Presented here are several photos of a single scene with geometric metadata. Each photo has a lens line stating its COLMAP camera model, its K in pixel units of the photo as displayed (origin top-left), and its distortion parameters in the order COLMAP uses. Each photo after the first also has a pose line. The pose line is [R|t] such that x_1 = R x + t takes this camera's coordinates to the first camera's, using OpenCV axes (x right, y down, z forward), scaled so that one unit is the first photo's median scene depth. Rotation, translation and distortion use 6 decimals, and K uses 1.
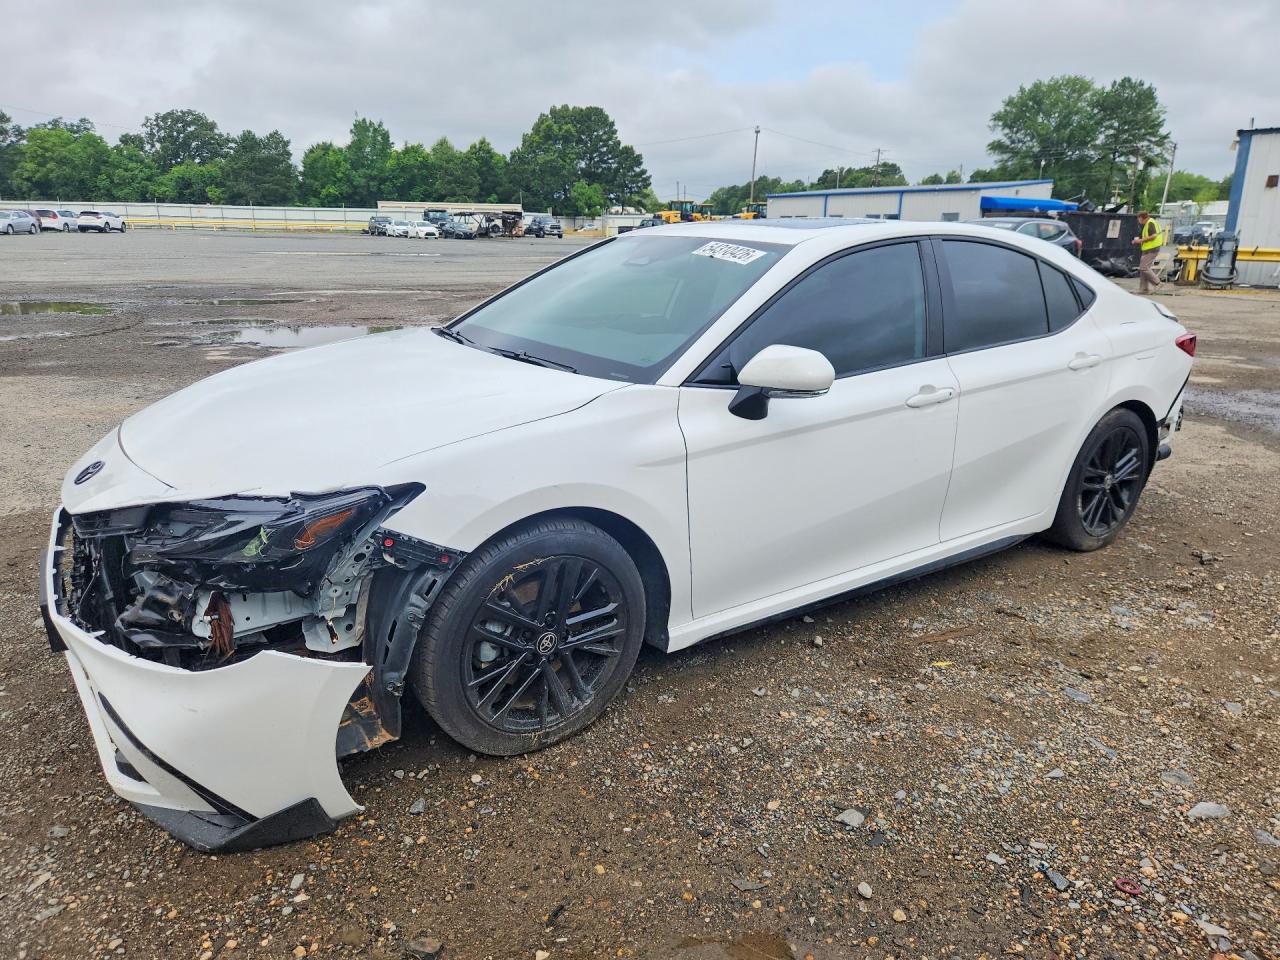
lens RADIAL K [[936.8, 0, 649.4], [0, 936.8, 485.2], [0, 0, 1]] dist [0.058713, -0.051598]
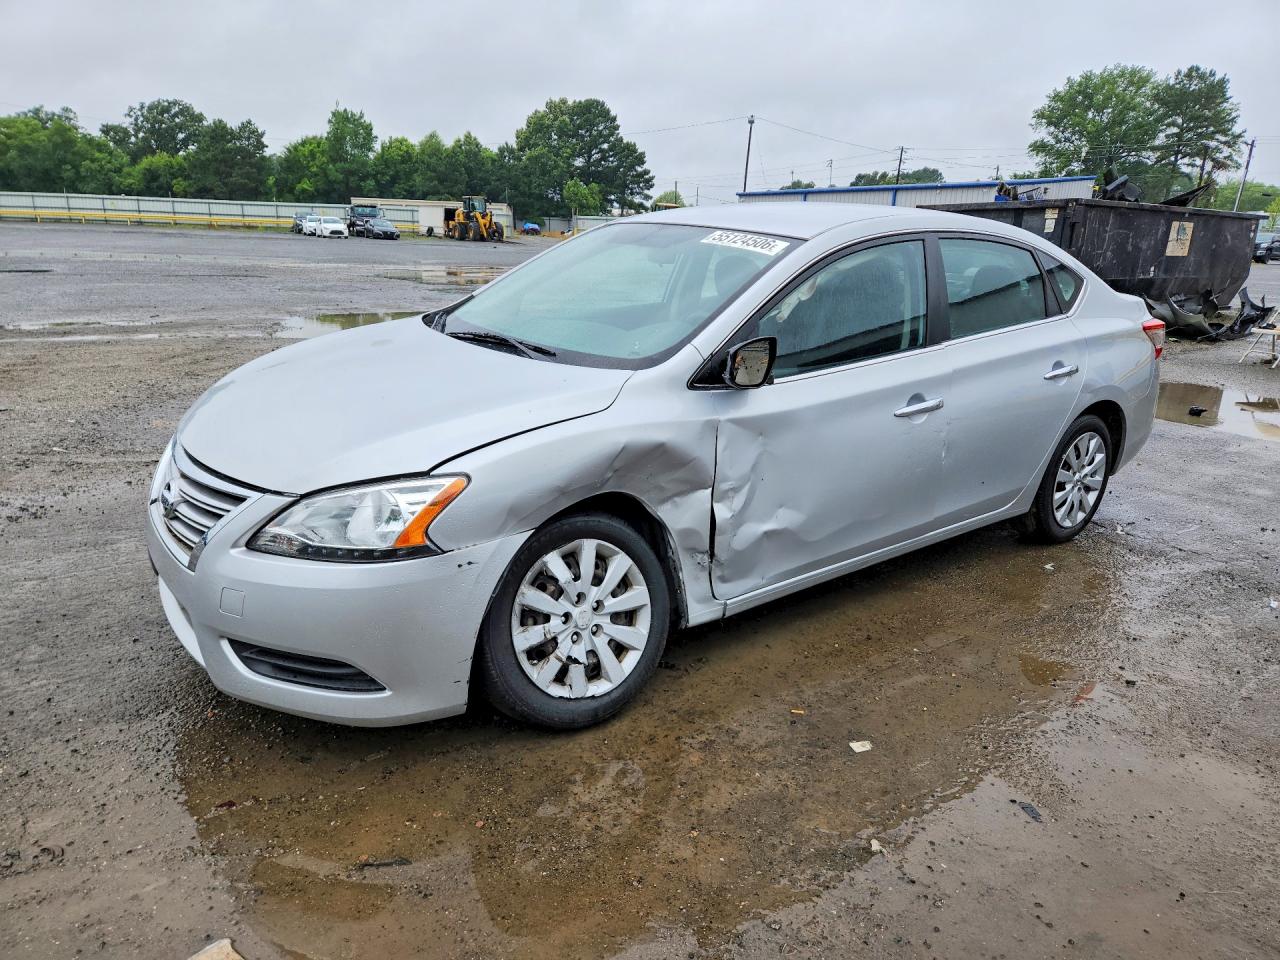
lens RADIAL K [[936.8, 0, 638.7], [0, 936.8, 483.3], [0, 0, 1]] dist [0.058713, -0.051598]
pose [[0.998196, 0.031474, -0.051124, 0.045500], [-0.031844, 0.999472, -0.006429, -0.025060], [0.050894, 0.008046, 0.998672, 0.094451]]
